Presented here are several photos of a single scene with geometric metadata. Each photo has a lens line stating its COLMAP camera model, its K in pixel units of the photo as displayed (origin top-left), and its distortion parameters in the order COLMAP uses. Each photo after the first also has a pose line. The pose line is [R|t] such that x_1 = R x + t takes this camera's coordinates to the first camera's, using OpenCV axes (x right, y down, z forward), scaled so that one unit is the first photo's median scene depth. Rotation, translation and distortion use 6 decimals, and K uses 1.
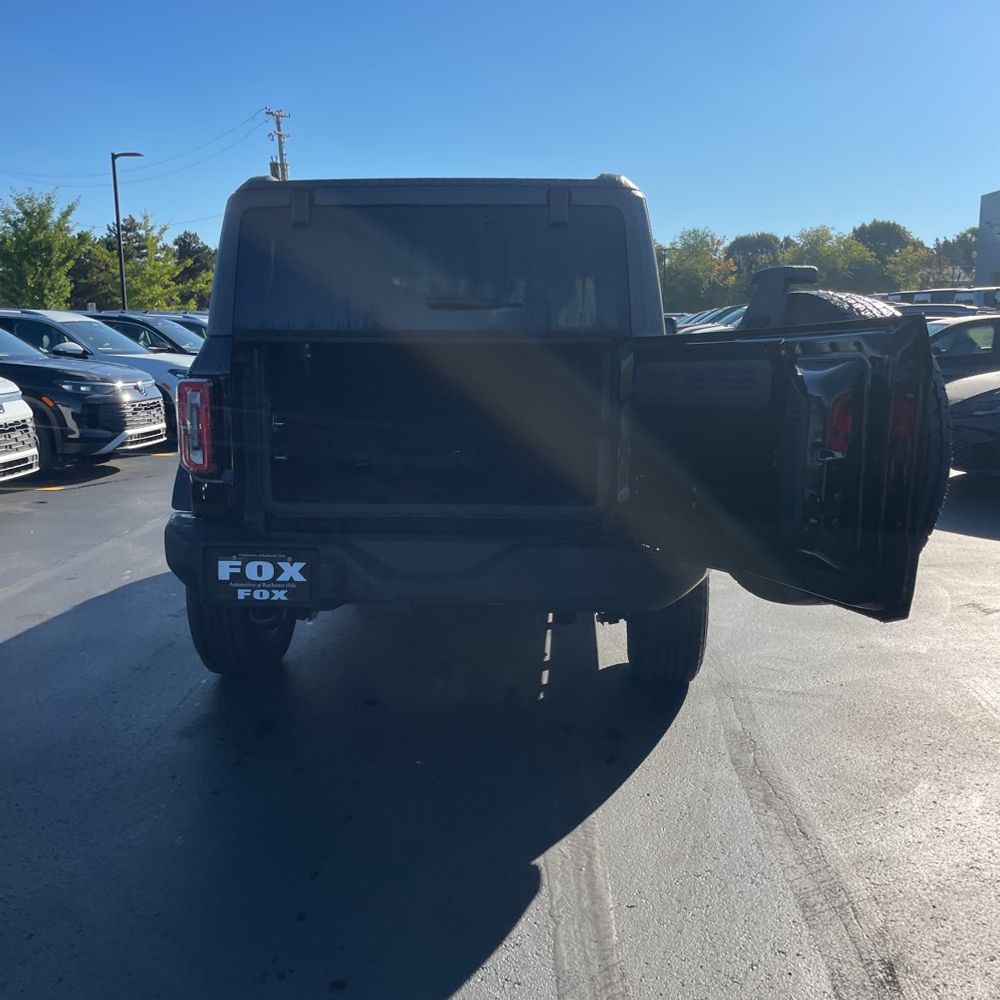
lens RADIAL K [[1018.0, 0, 521.7], [0, 1018.0, 501.7], [0, 0, 1]] dist [0.122347, -0.193323]
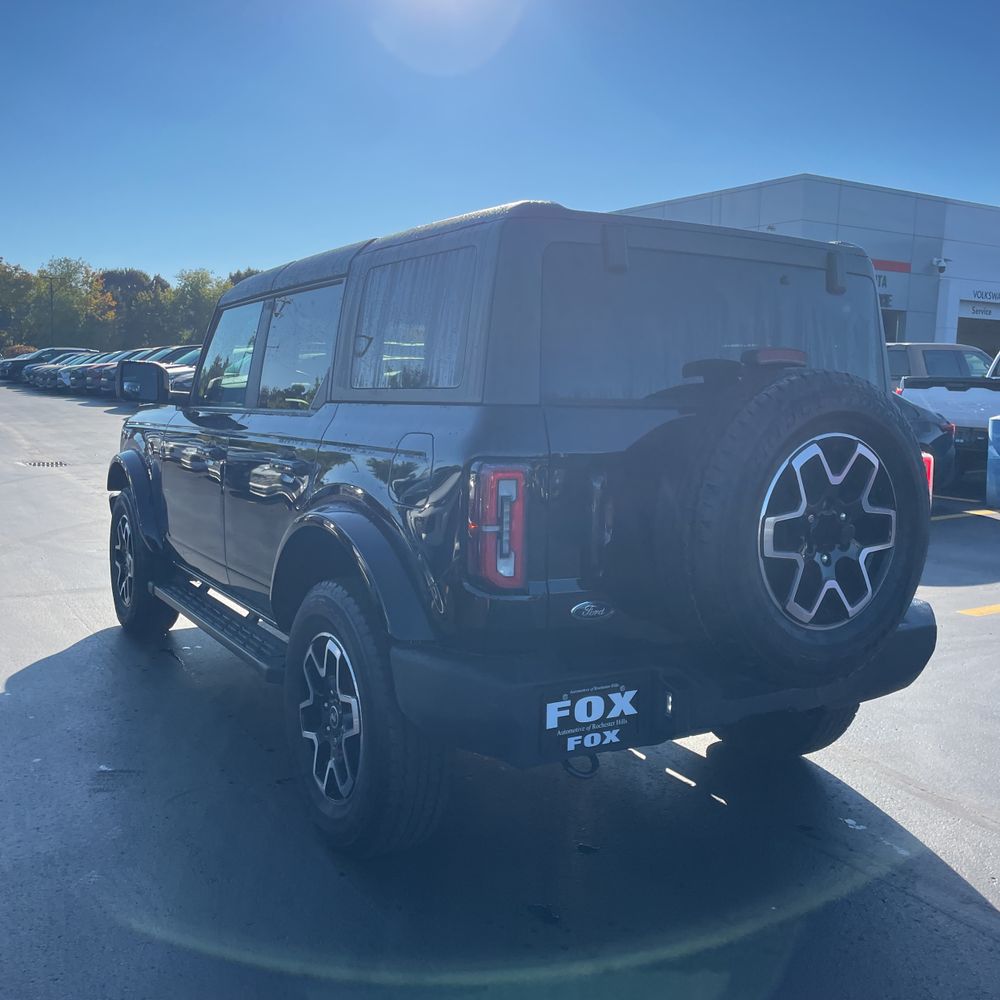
lens RADIAL K [[1007.5, 0, 501.2], [0, 1007.5, 512.7], [0, 0, 1]] dist [0.104529, -0.139571]
pose [[0.827348, -0.048437, 0.559598, -0.238915], [0.062990, 0.997991, -0.006745, -0.025850], [-0.558147, 0.040830, 0.828737, 0.131533]]
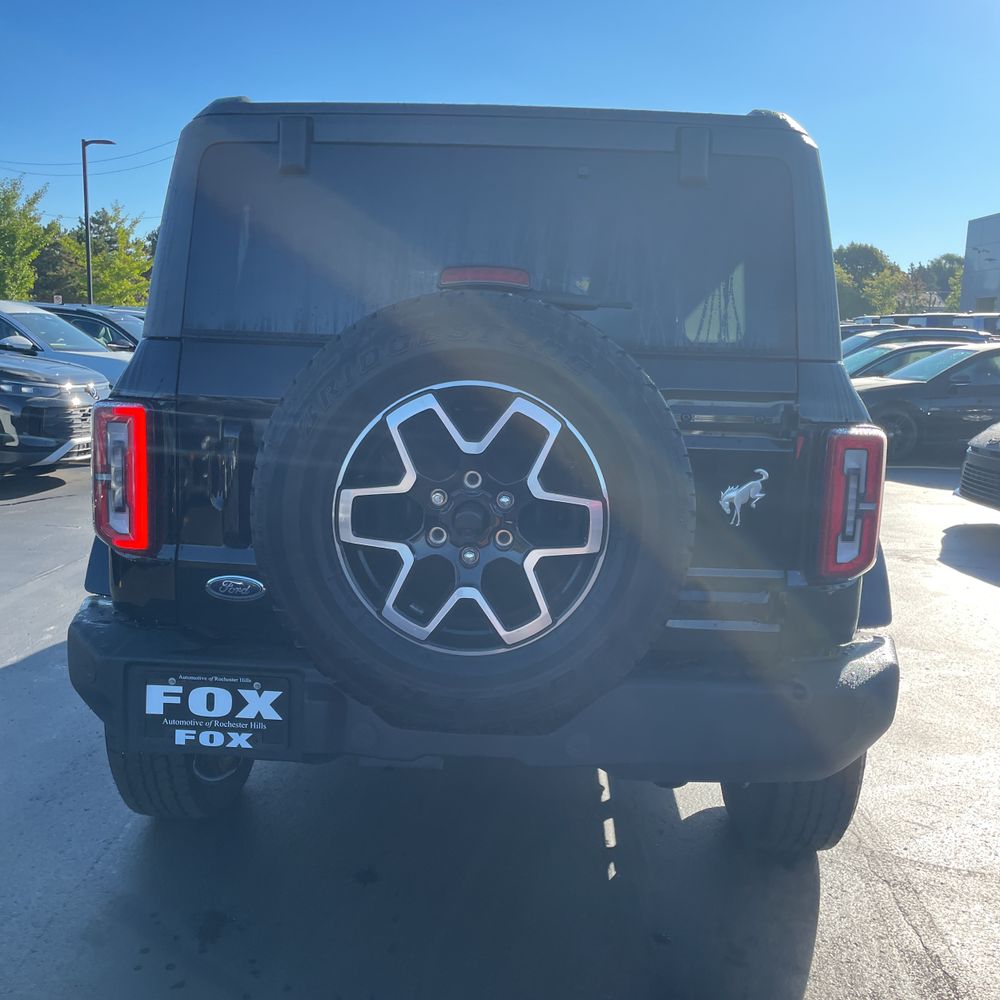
lens RADIAL K [[1007.5, 0, 501.2], [0, 1007.5, 512.7], [0, 0, 1]] dist [0.104529, -0.139571]
pose [[0.999315, 0.033795, 0.015048, -0.028060], [-0.033844, 0.999423, 0.003000, -0.019726], [-0.014938, -0.003507, 0.999882, 0.116323]]
